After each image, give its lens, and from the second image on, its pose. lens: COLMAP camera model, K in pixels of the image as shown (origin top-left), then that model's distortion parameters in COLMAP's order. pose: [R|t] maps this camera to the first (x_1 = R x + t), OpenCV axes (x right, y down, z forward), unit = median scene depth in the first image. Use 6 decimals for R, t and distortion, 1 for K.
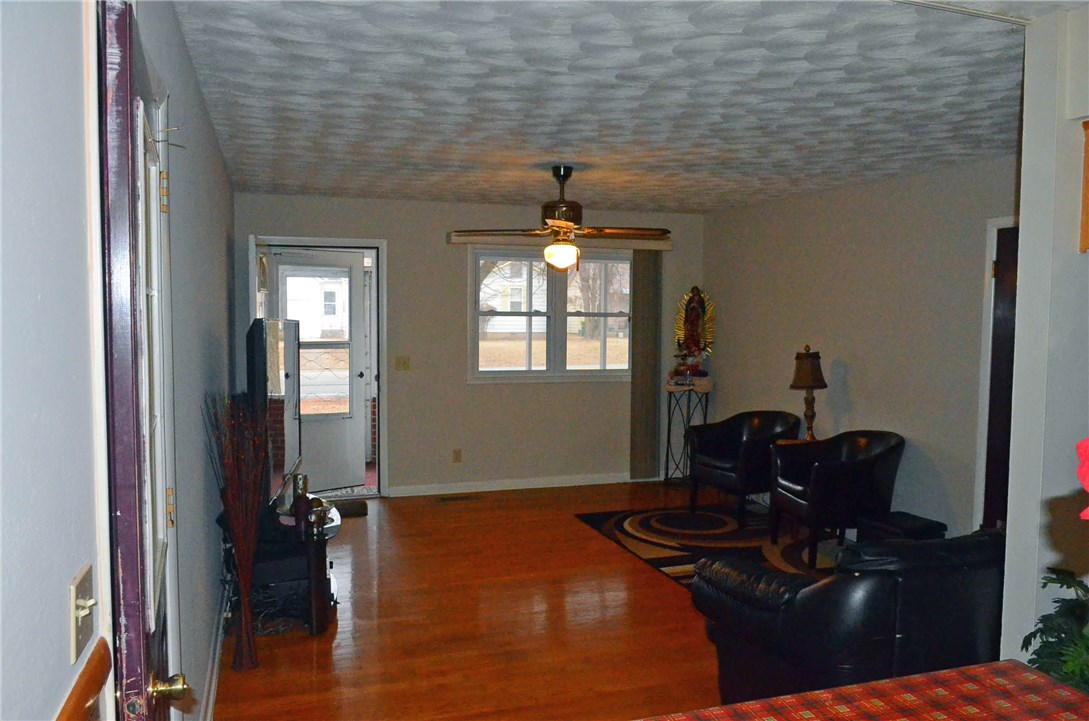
lens RADIAL K [[827.5, 0, 548.4], [0, 827.5, 366.3], [0, 0, 1]] dist [-0.057138, 0.083963]
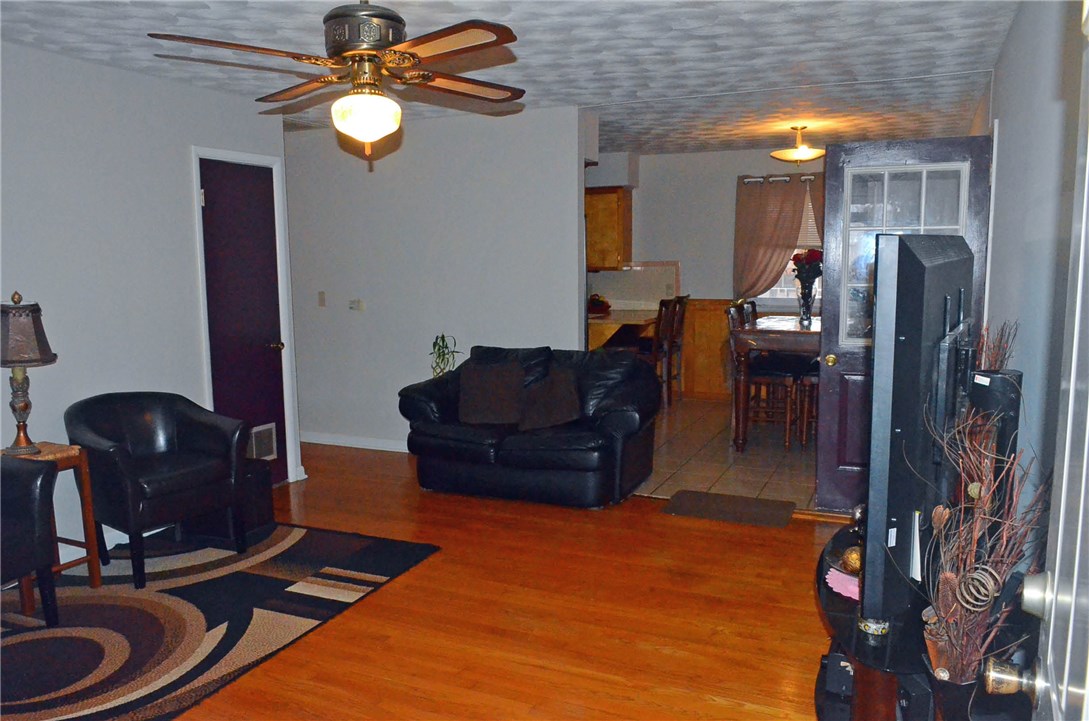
lens RADIAL K [[827.5, 0, 548.4], [0, 827.5, 366.3], [0, 0, 1]] dist [-0.057138, 0.083963]
pose [[-0.730692, -0.104758, 0.674623, -0.410426], [0.039660, 0.979975, 0.195131, -0.081076], [-0.681555, 0.169336, -0.711905, 1.231397]]
